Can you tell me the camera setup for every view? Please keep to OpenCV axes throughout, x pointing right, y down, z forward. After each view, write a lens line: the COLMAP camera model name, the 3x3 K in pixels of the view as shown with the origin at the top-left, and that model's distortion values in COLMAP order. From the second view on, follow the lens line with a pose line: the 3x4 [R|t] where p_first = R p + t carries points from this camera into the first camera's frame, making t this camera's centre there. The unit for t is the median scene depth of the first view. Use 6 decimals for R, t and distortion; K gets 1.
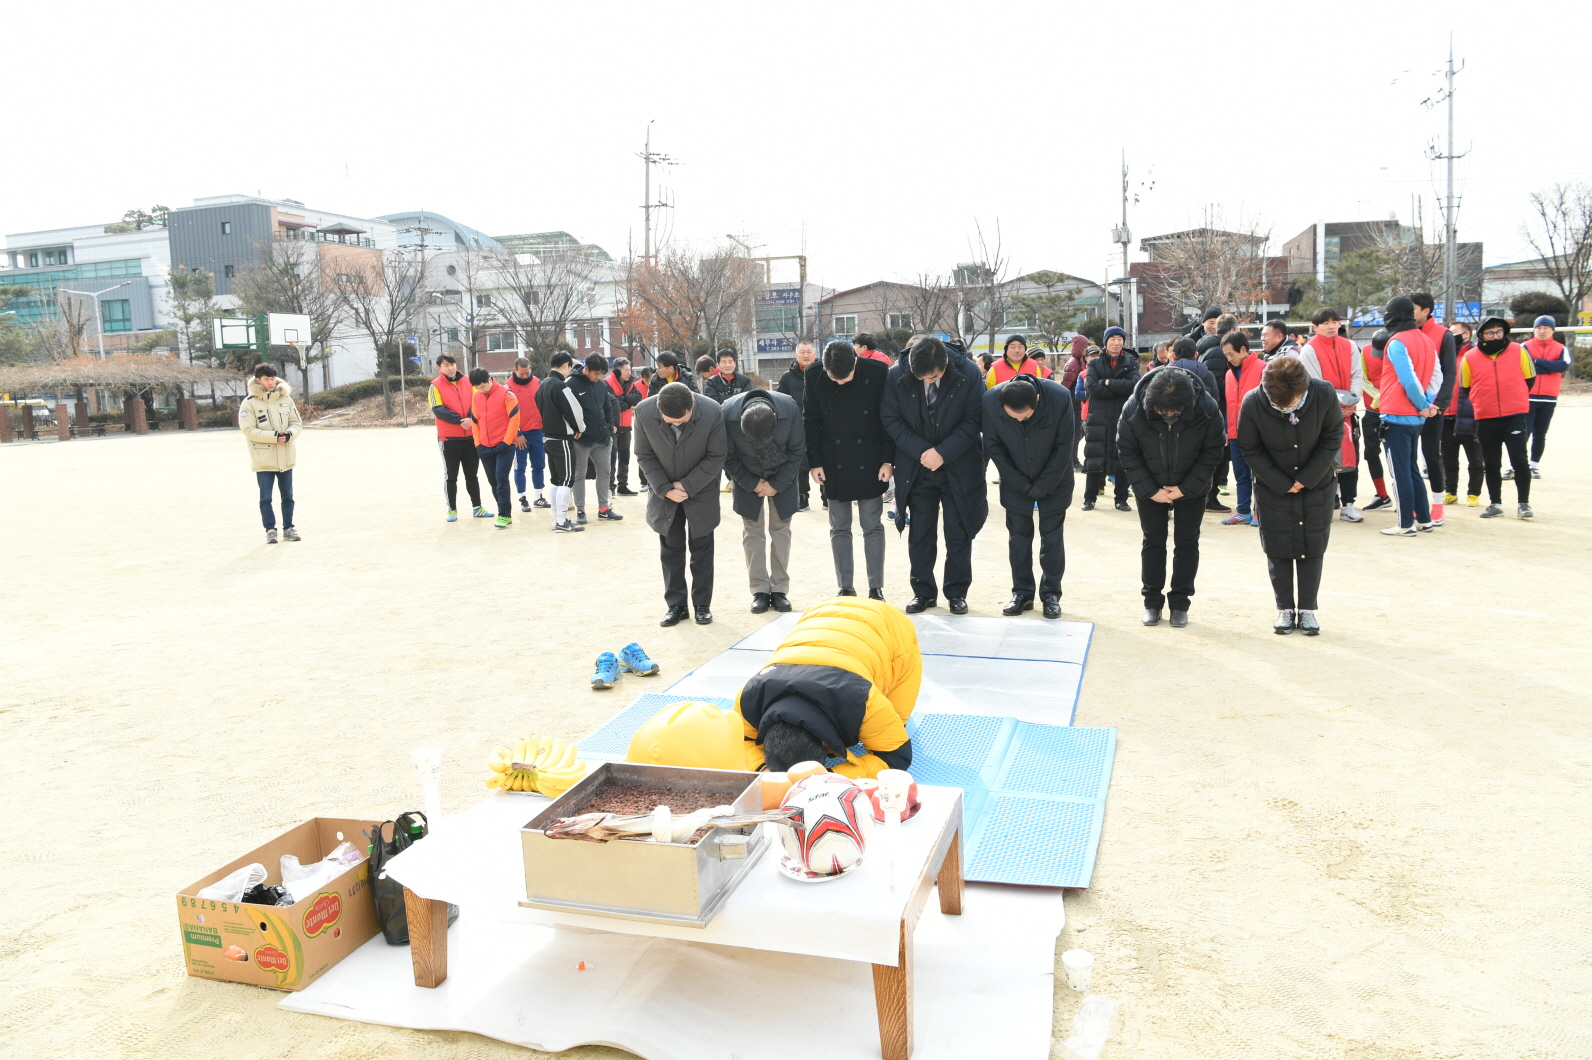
lens RADIAL K [[1135.5, 0, 799.1], [0, 1135.5, 526.0], [0, 0, 1]] dist [-0.069739, 0.018408]
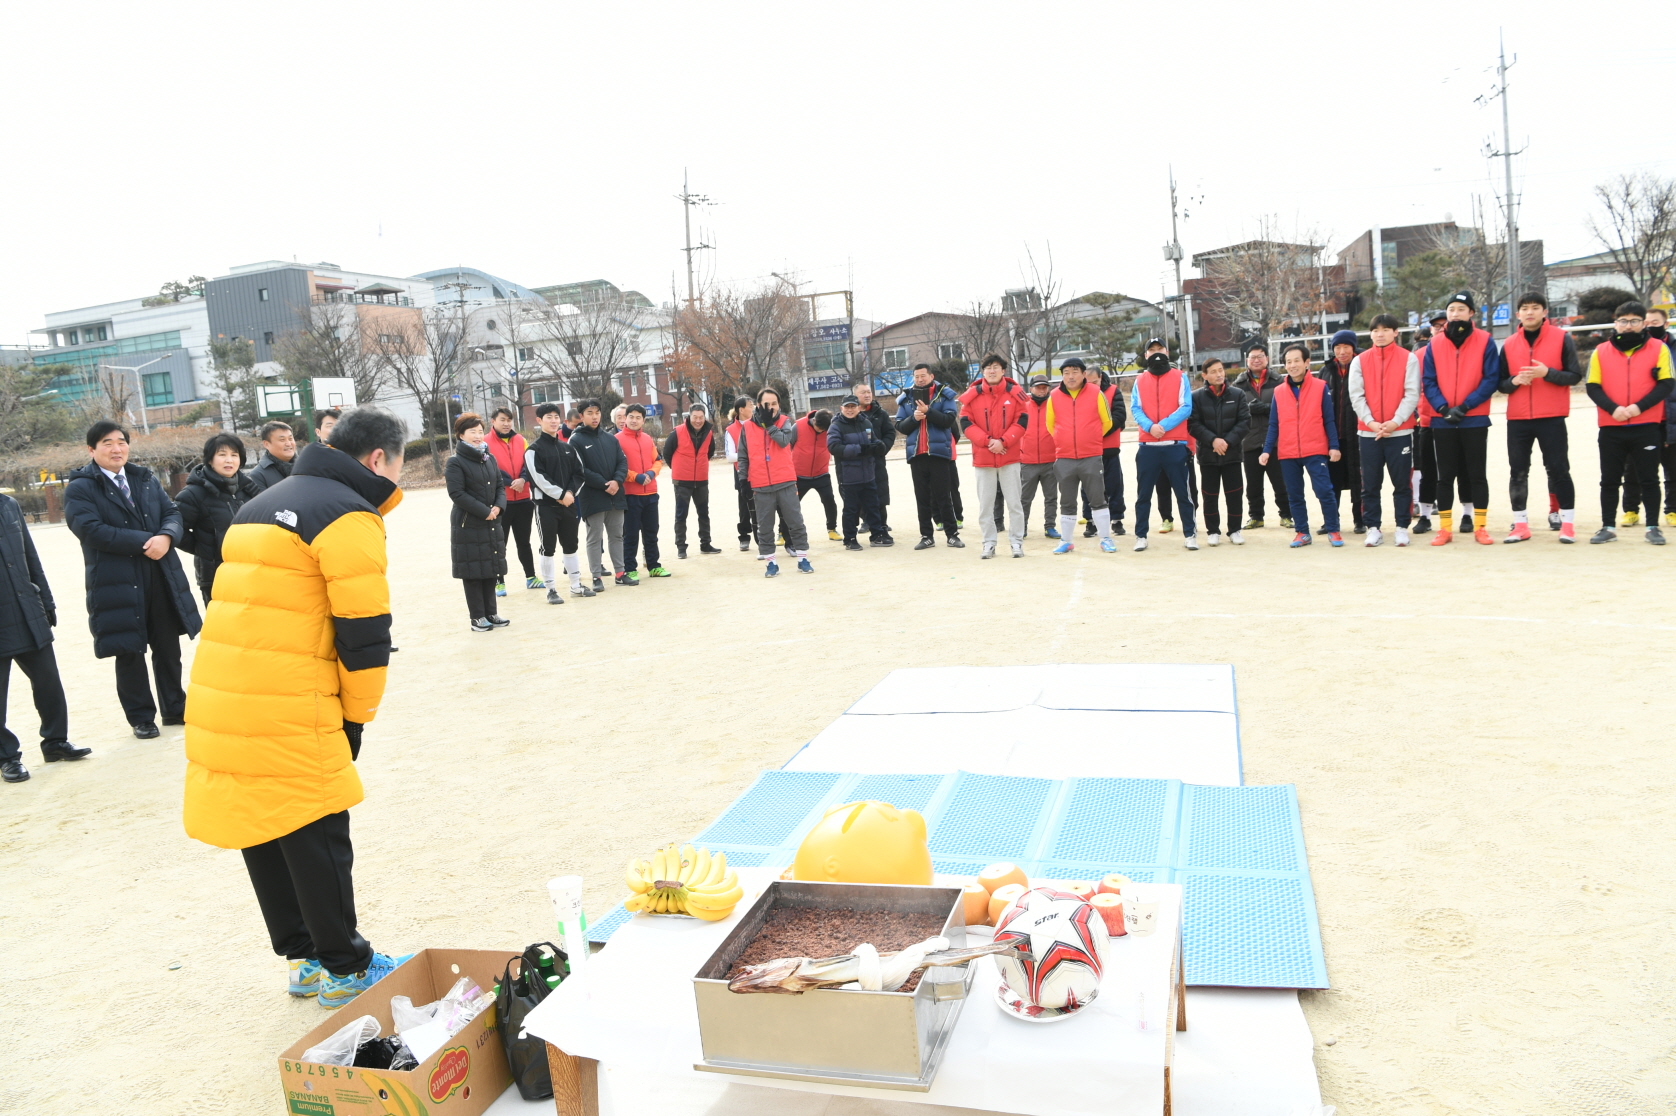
lens RADIAL K [[1153.4, 0, 839.7], [0, 1153.4, 556.1], [0, 0, 1]] dist [-0.074762, 0.014070]
pose [[0.998570, -0.051990, -0.012421, -0.005649], [0.051890, 0.998619, -0.008258, -0.001478], [0.012833, 0.007602, 0.999889, 0.007888]]
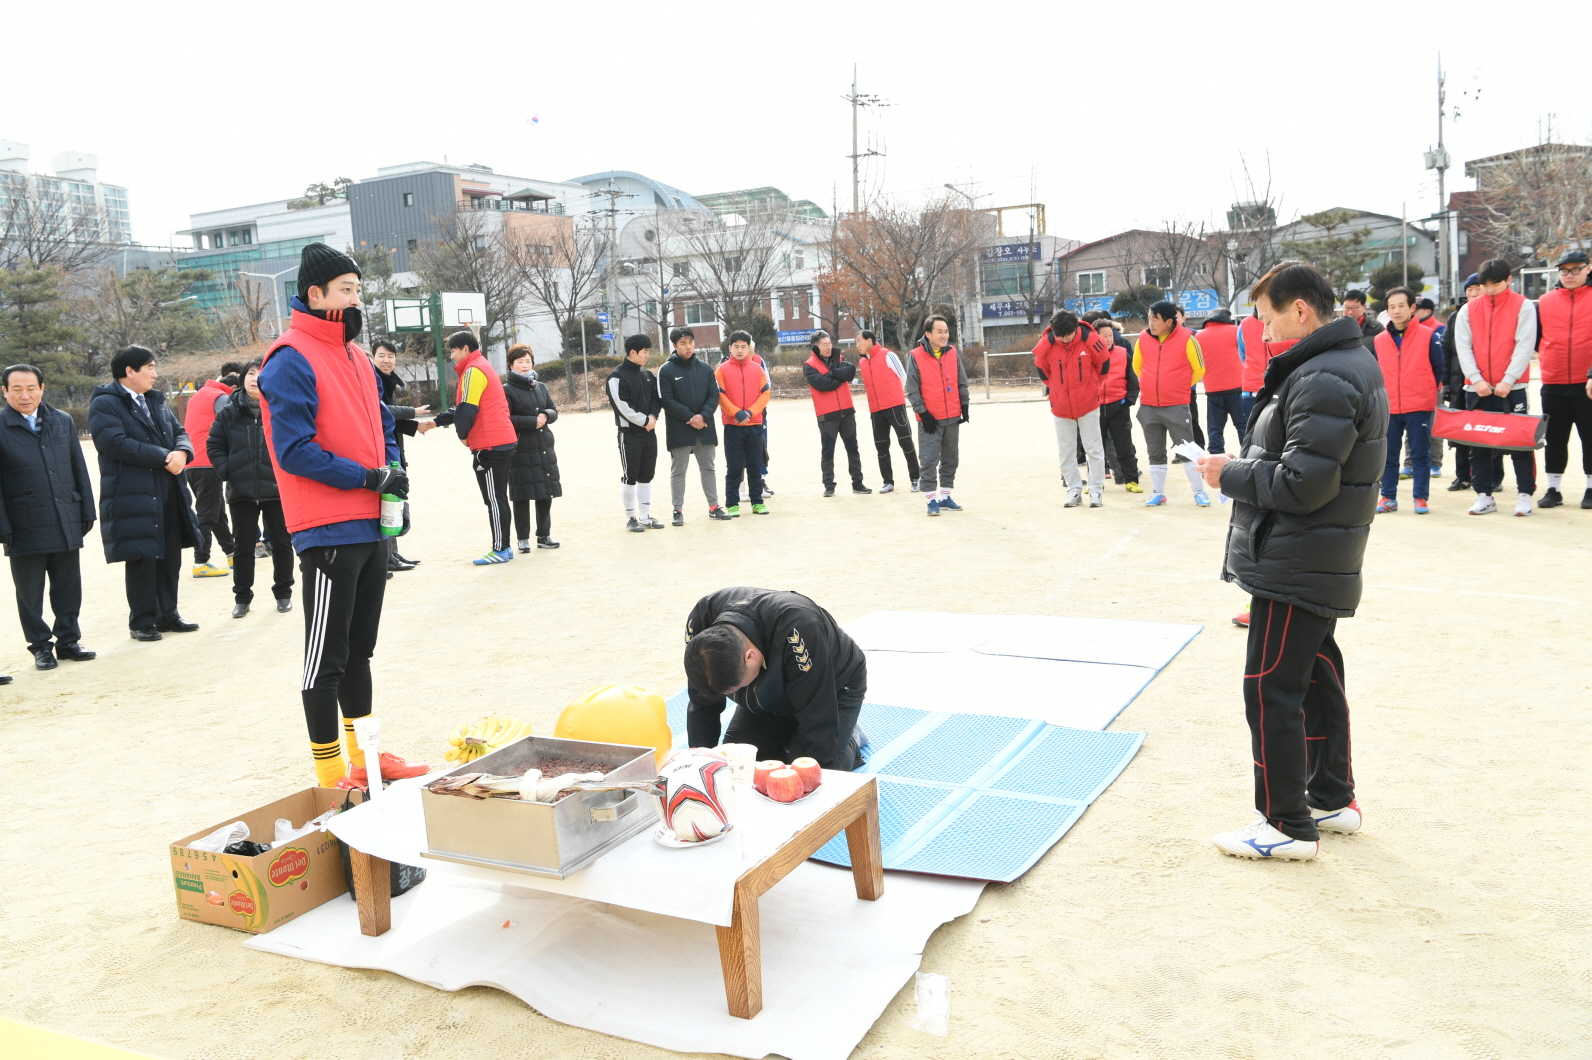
lens RADIAL K [[1311.5, 0, 796.0], [0, 1311.5, 530.0], [0, 0, 1]] dist [-0.044656, 0.039168]
pose [[0.981206, -0.001210, -0.192960, 0.018616], [0.002690, 0.999969, 0.007407, 0.000205], [0.192945, -0.007787, 0.981179, -0.010206]]
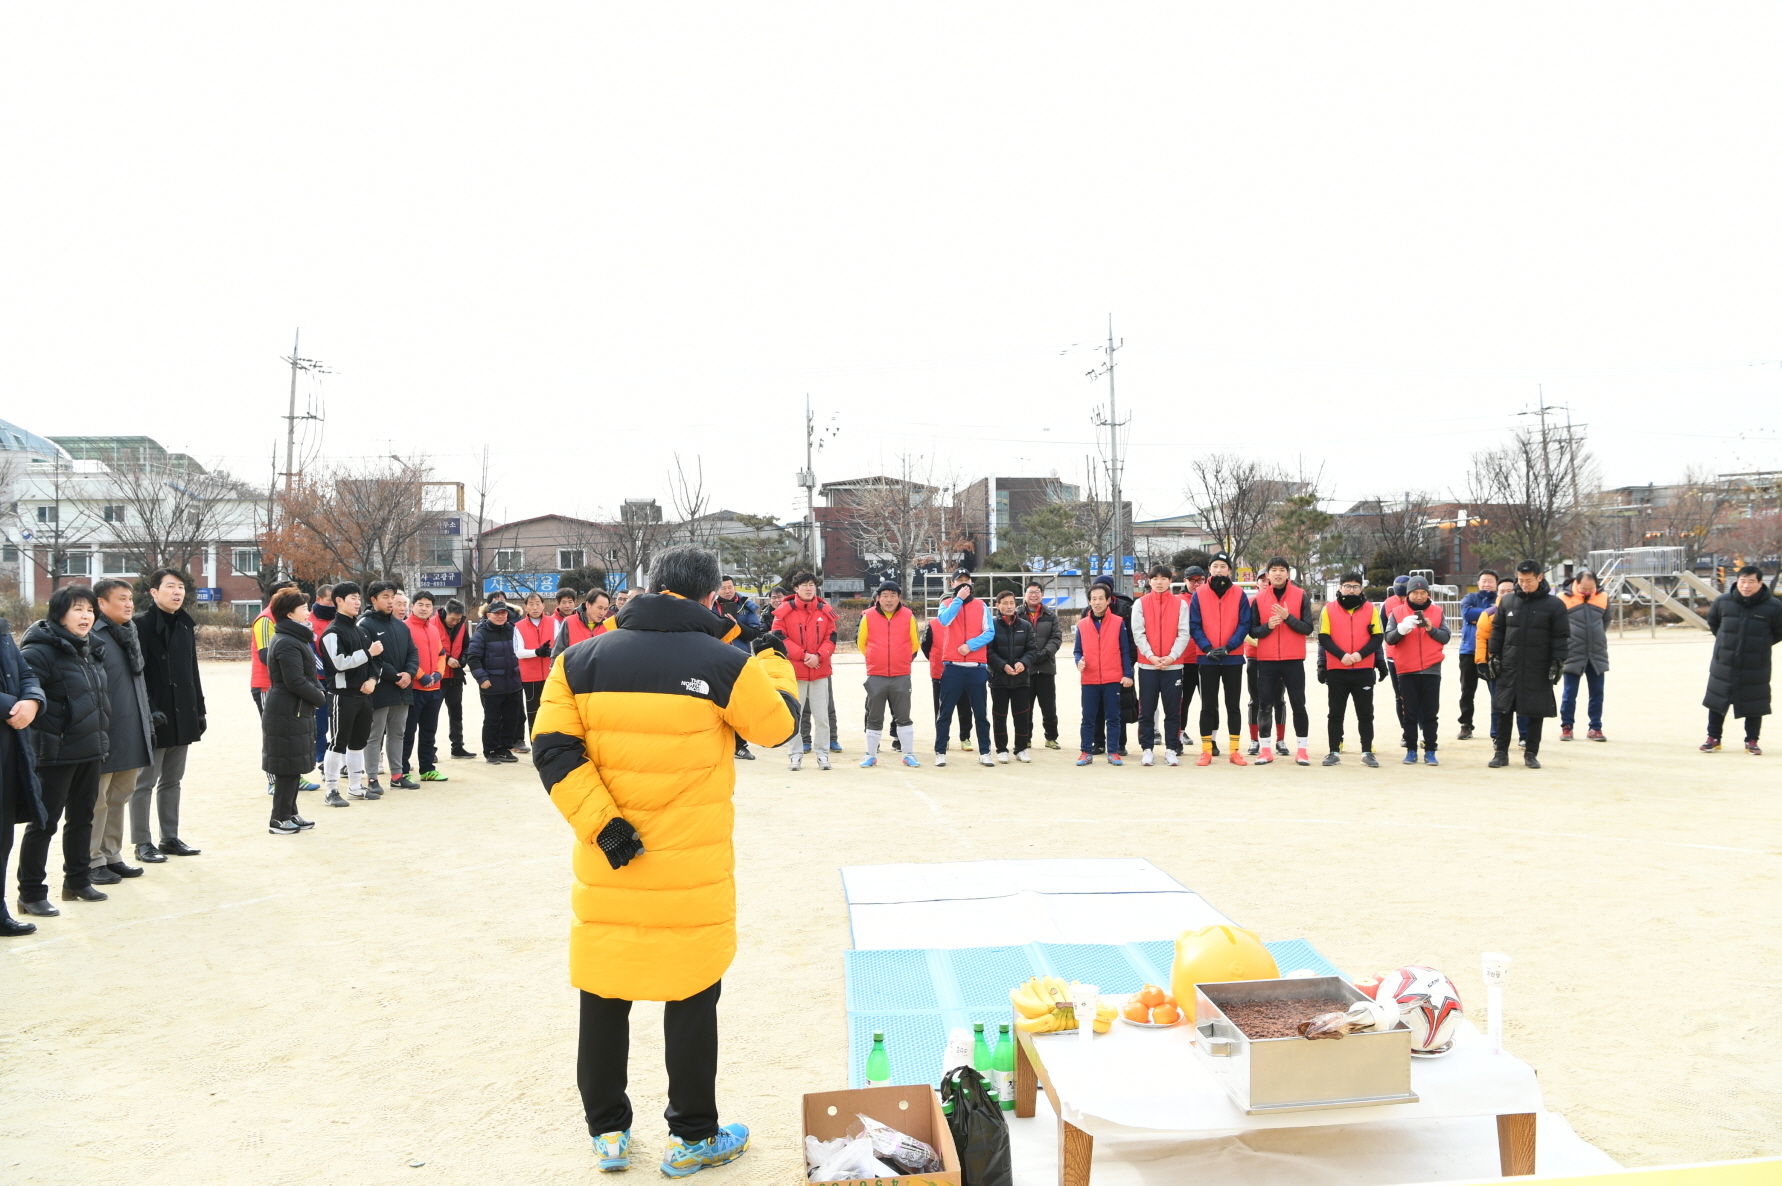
lens RADIAL K [[1226.3, 0, 892.8], [0, 1226.3, 591.0], [0, 0, 1]] dist [-0.074762, 0.014070]
pose [[0.928361, 0.026415, 0.370740, -0.051160], [0.030866, 0.988547, -0.147722, -0.000115], [-0.370396, 0.148582, 0.916913, -0.000712]]
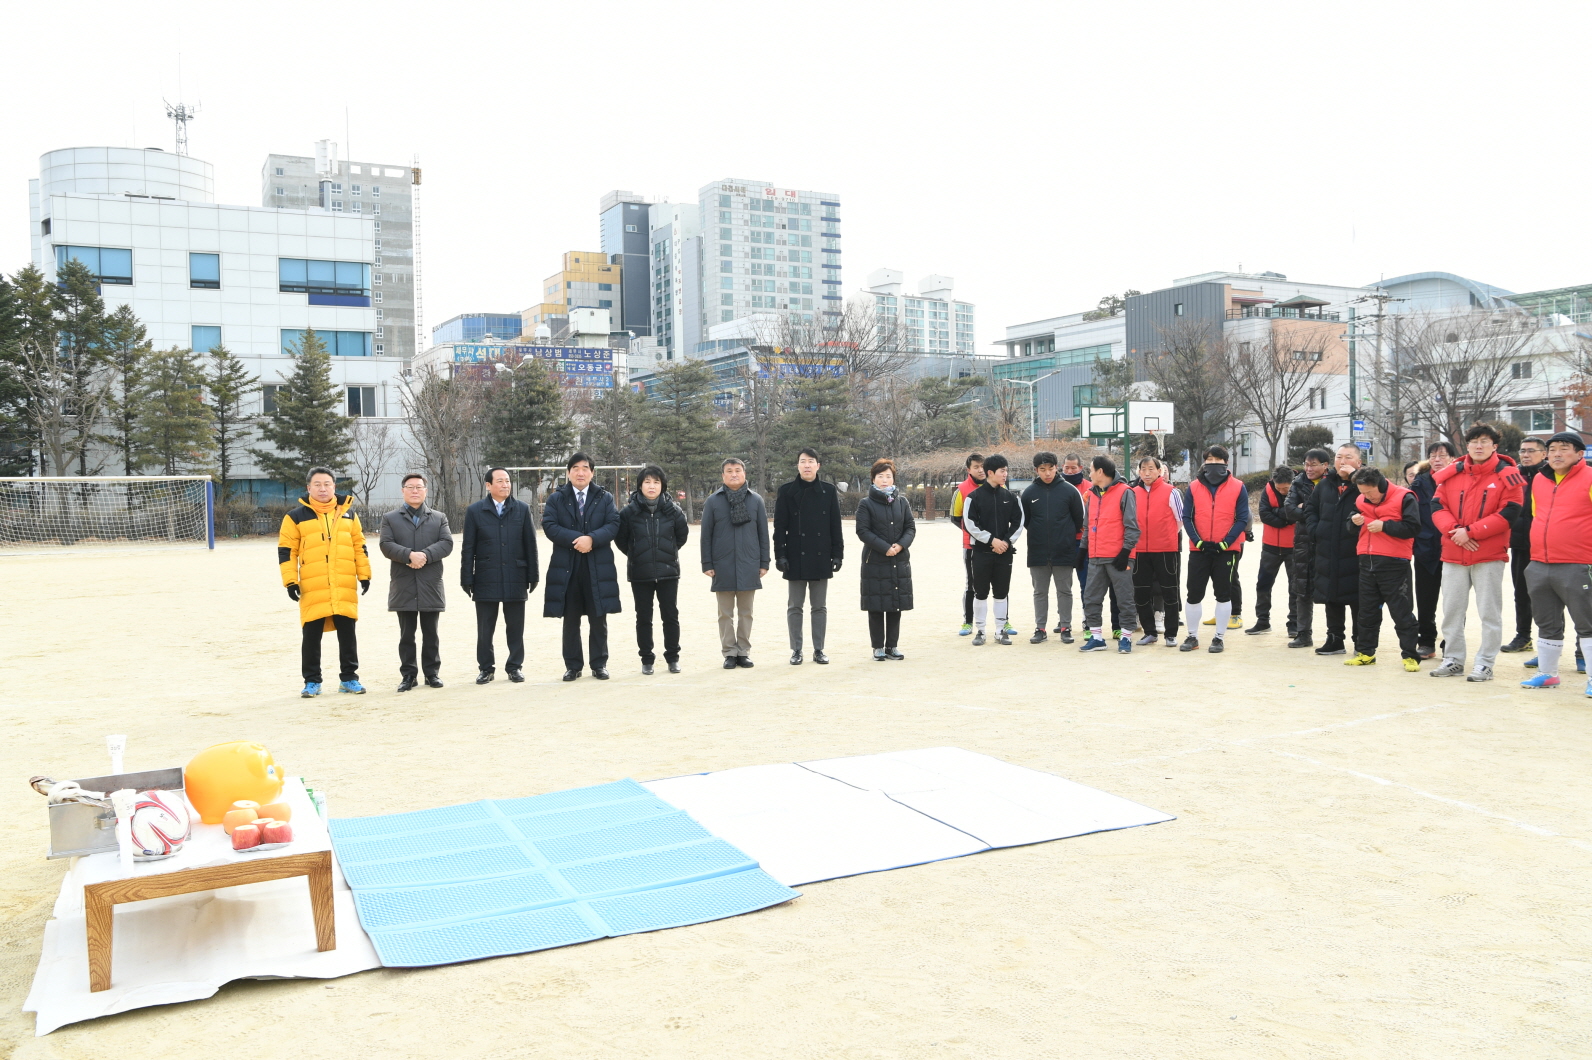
lens RADIAL K [[1269.5, 0, 796.0], [0, 1269.5, 530.0], [0, 0, 1]] dist [-0.037279, 0.018743]
pose [[0.694660, 0.043504, -0.718022, 0.090419], [-0.099573, 0.994376, -0.036086, -0.007459], [0.712413, 0.096563, 0.695085, 0.026762]]
